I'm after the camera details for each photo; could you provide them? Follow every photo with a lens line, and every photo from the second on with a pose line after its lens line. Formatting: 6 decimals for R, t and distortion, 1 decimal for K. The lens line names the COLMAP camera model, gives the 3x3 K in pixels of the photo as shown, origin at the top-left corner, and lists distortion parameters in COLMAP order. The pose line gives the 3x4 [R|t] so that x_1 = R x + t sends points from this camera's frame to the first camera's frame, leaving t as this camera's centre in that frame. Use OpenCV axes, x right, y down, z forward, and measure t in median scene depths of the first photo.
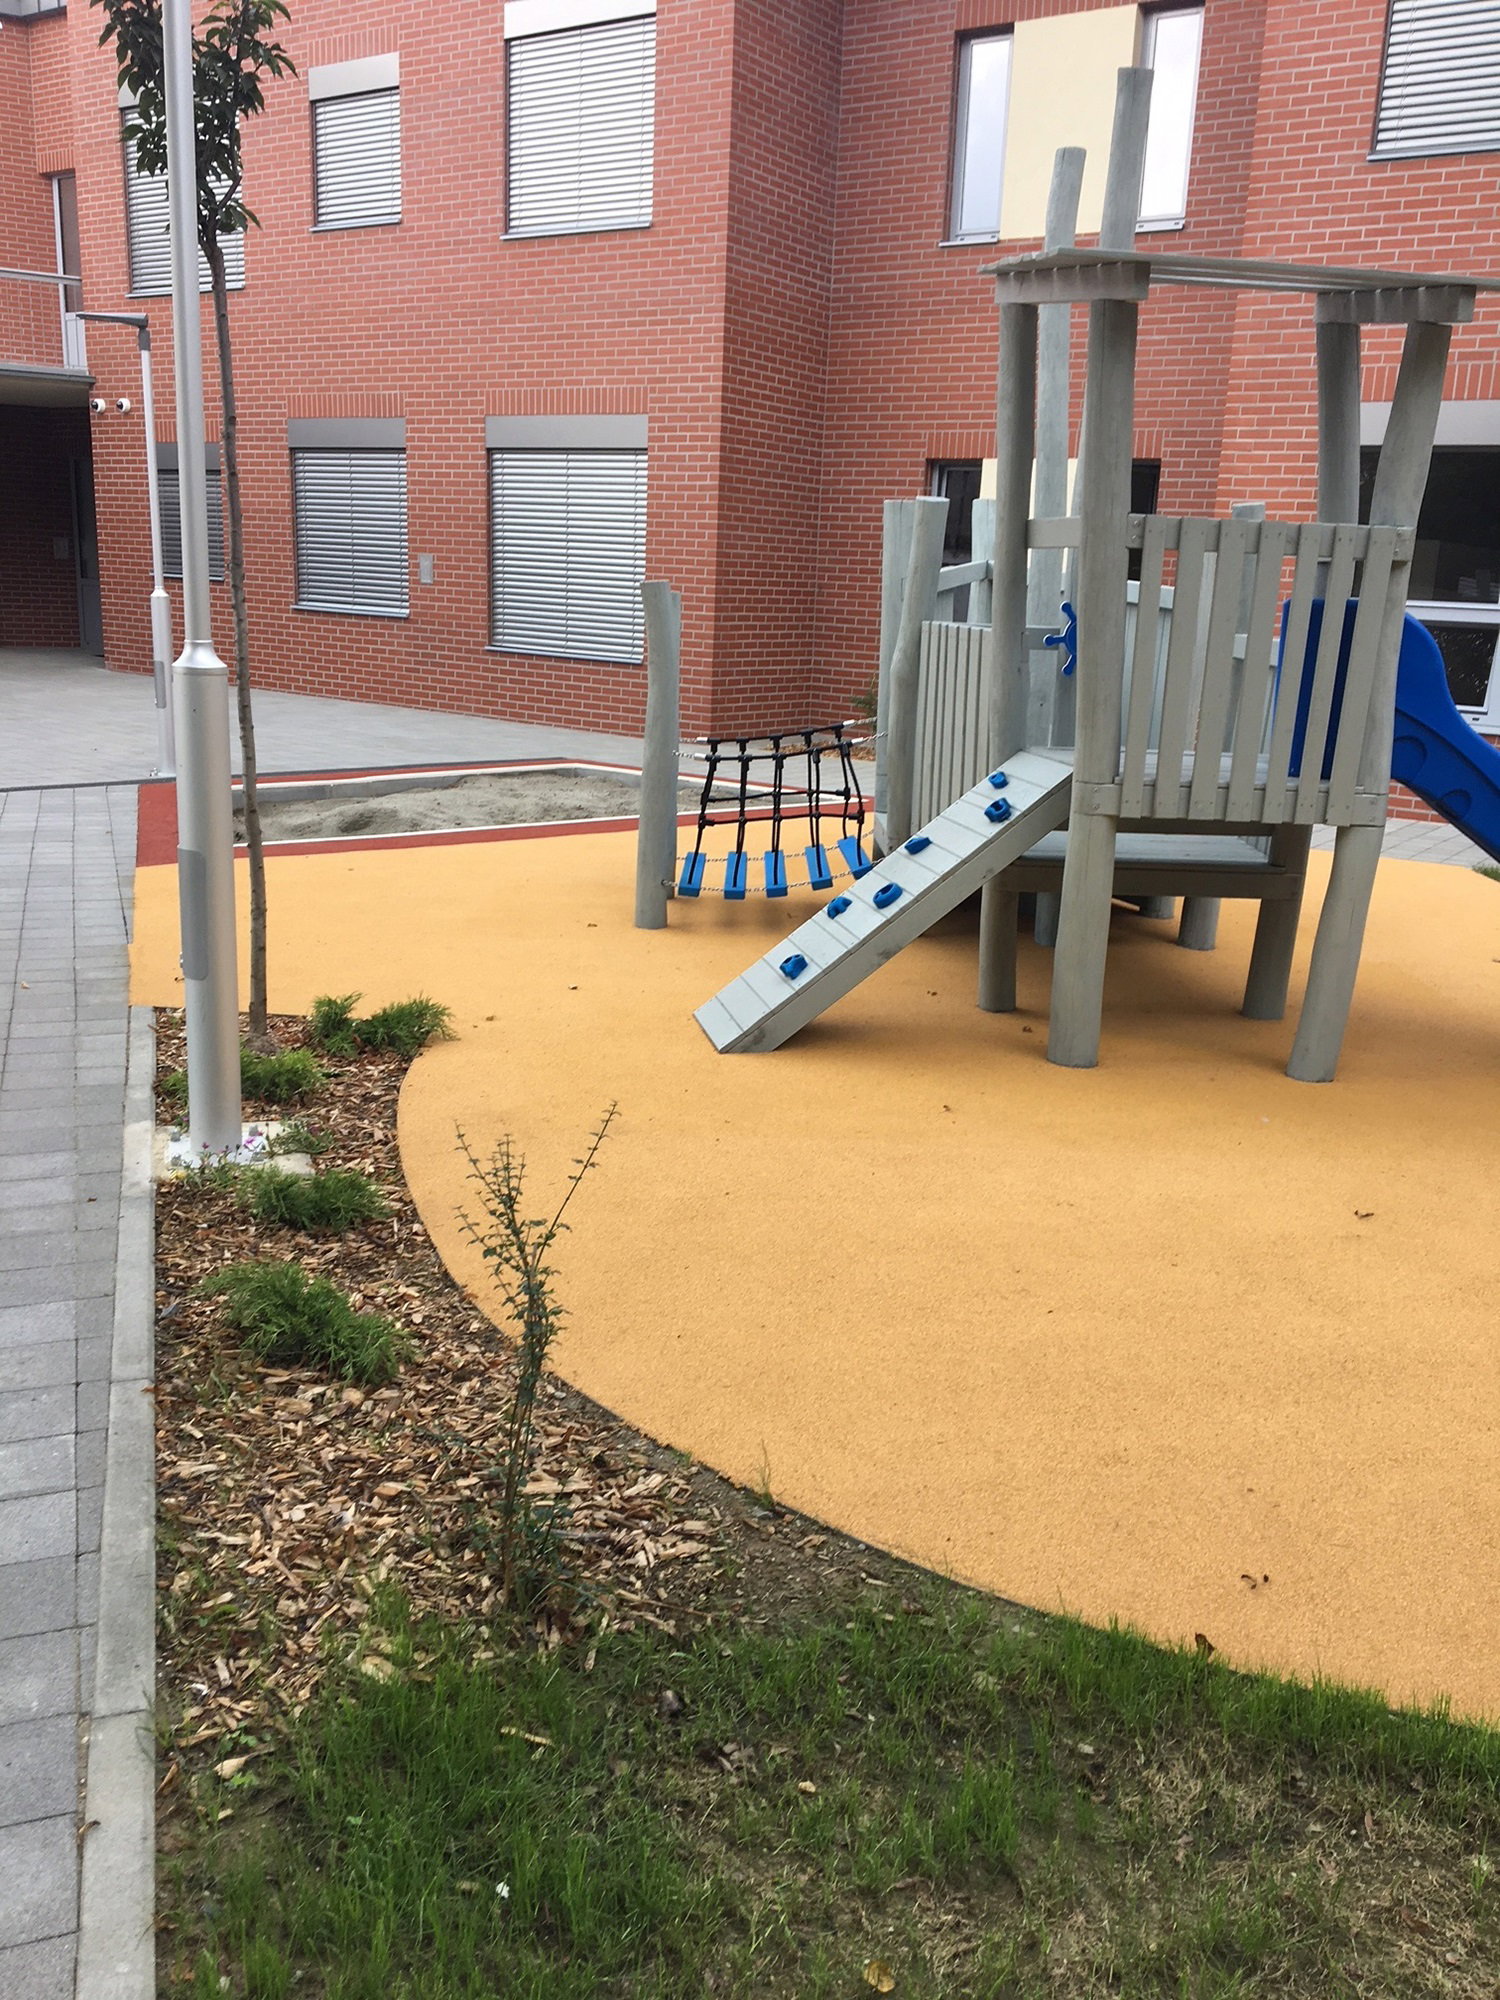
lens RADIAL K [[1627.2, 0, 755.0], [0, 1627.2, 1020.1], [0, 0, 1]] dist [0.028483, -0.032813]
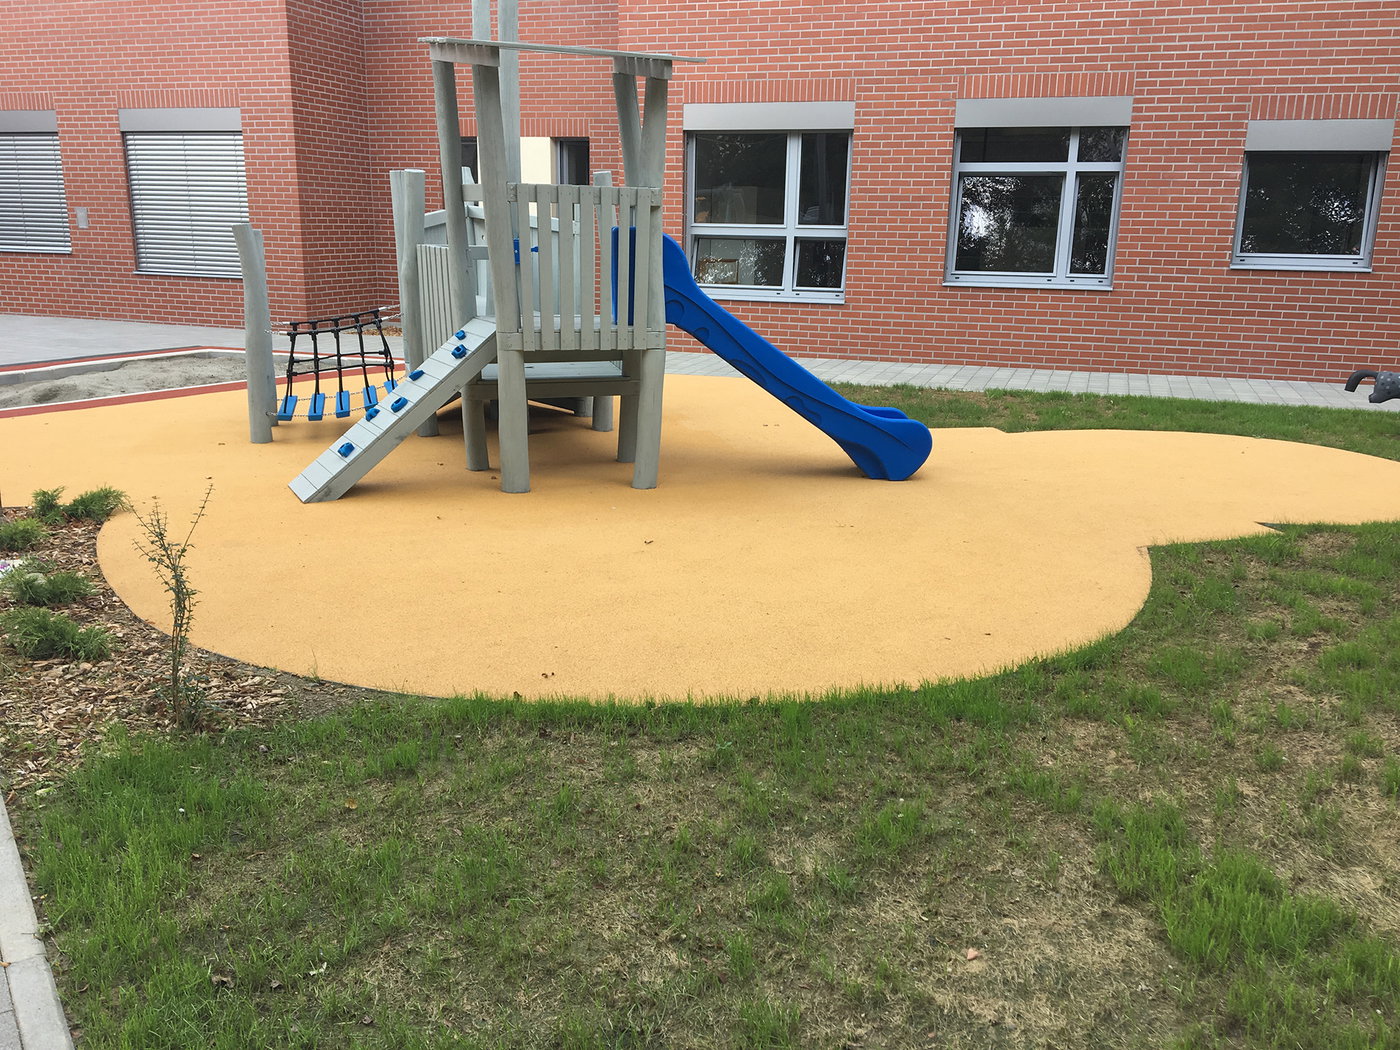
lens RADIAL K [[1166.8, 0, 712.7], [0, 1166.8, 523.9], [0, 0, 1]] dist [0.030236, -0.061190]
pose [[0.958245, -0.096278, 0.269252, 0.053550], [0.097159, 0.995218, 0.010083, 0.067476], [-0.268935, 0.016499, 0.963017, -0.270497]]
